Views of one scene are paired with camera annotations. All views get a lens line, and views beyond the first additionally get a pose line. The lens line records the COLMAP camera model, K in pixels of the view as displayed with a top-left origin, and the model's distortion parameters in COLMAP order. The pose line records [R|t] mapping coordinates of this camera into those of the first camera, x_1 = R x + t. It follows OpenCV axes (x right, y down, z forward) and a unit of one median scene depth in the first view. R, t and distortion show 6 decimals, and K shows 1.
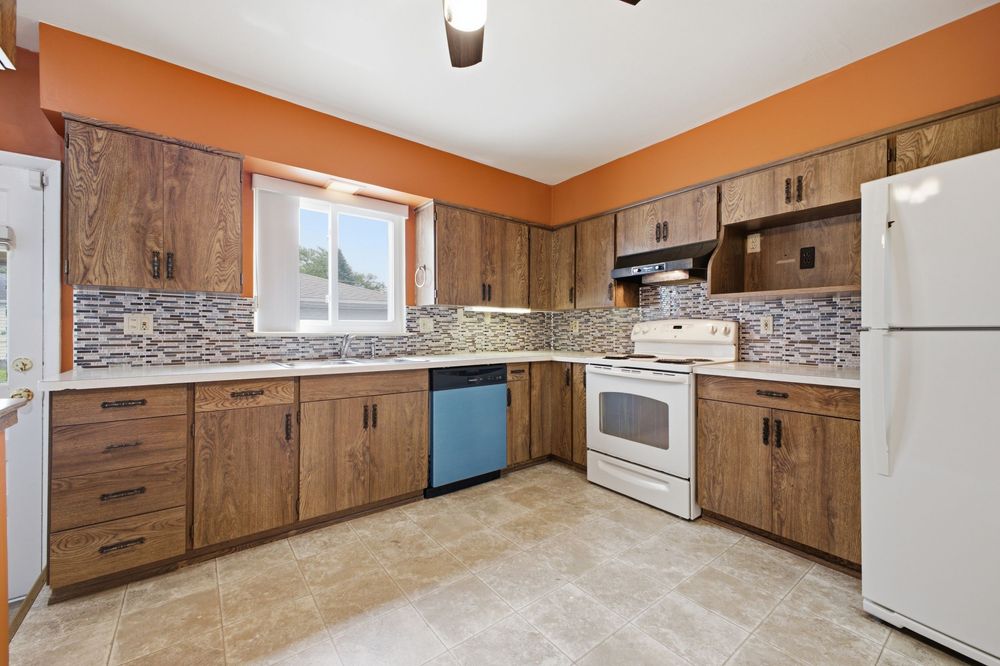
lens RADIAL K [[395.8, 0, 498.4], [0, 395.8, 329.0], [0, 0, 1]] dist [0.010119, -0.003103]
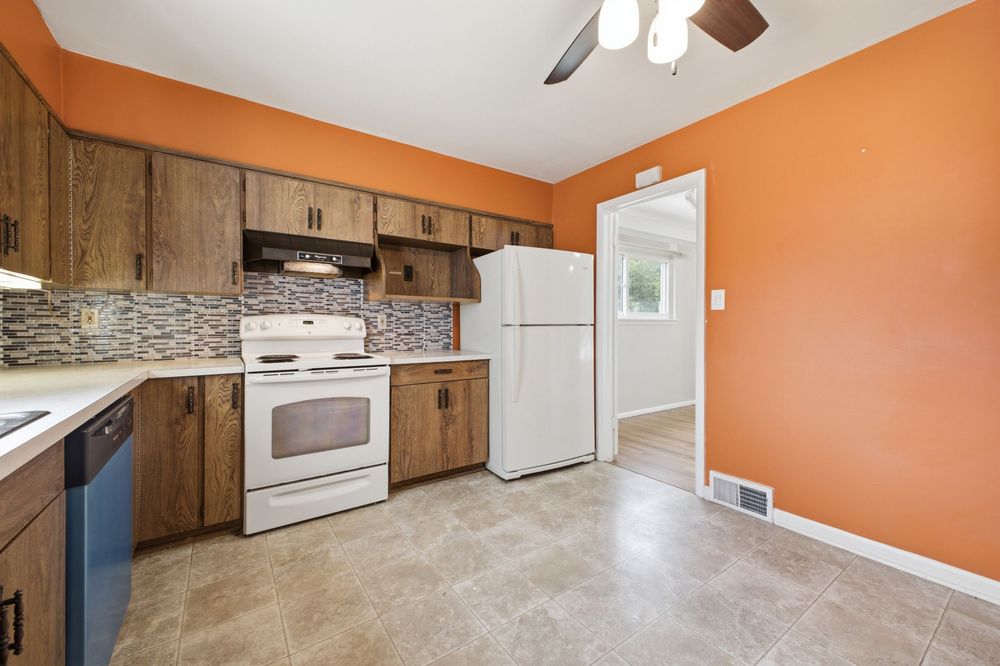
lens RADIAL K [[395.8, 0, 501.1], [0, 395.8, 327.0], [0, 0, 1]] dist [0.010119, -0.003103]
pose [[0.034120, -0.004218, 0.999409, -0.551953], [-0.003430, 0.999985, 0.004337, 0.000518], [-0.999412, -0.003576, 0.034105, 0.599643]]
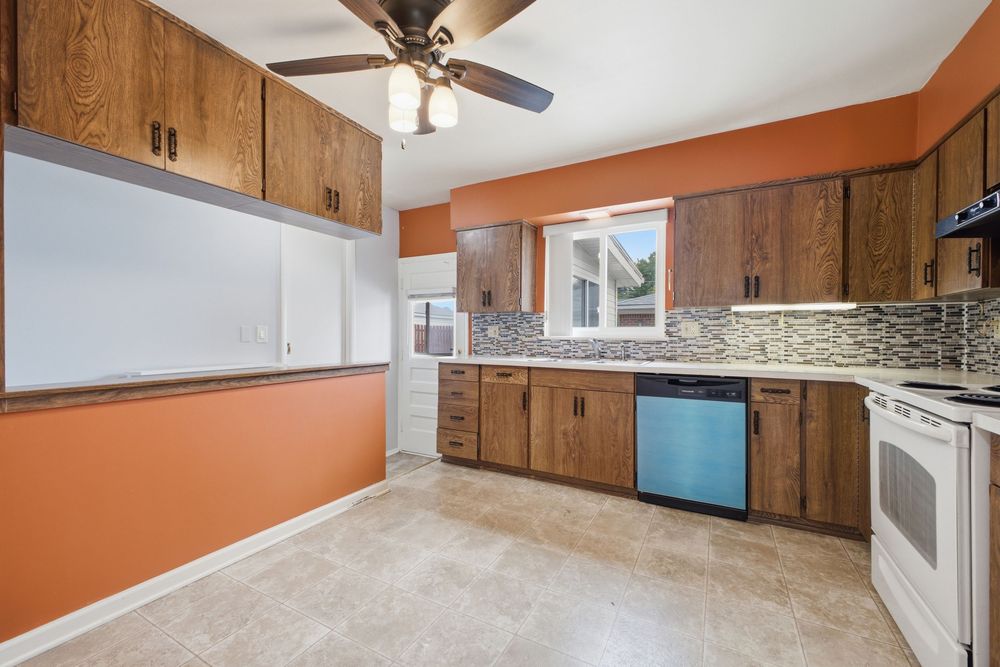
lens RADIAL K [[395.8, 0, 499.9], [0, 395.8, 337.2], [0, 0, 1]] dist [0.010119, -0.003103]
pose [[0.405225, 0.004291, -0.914207, 0.634396], [0.000828, 0.999987, 0.005061, 0.003803], [0.914217, -0.002808, 0.405216, 0.277222]]
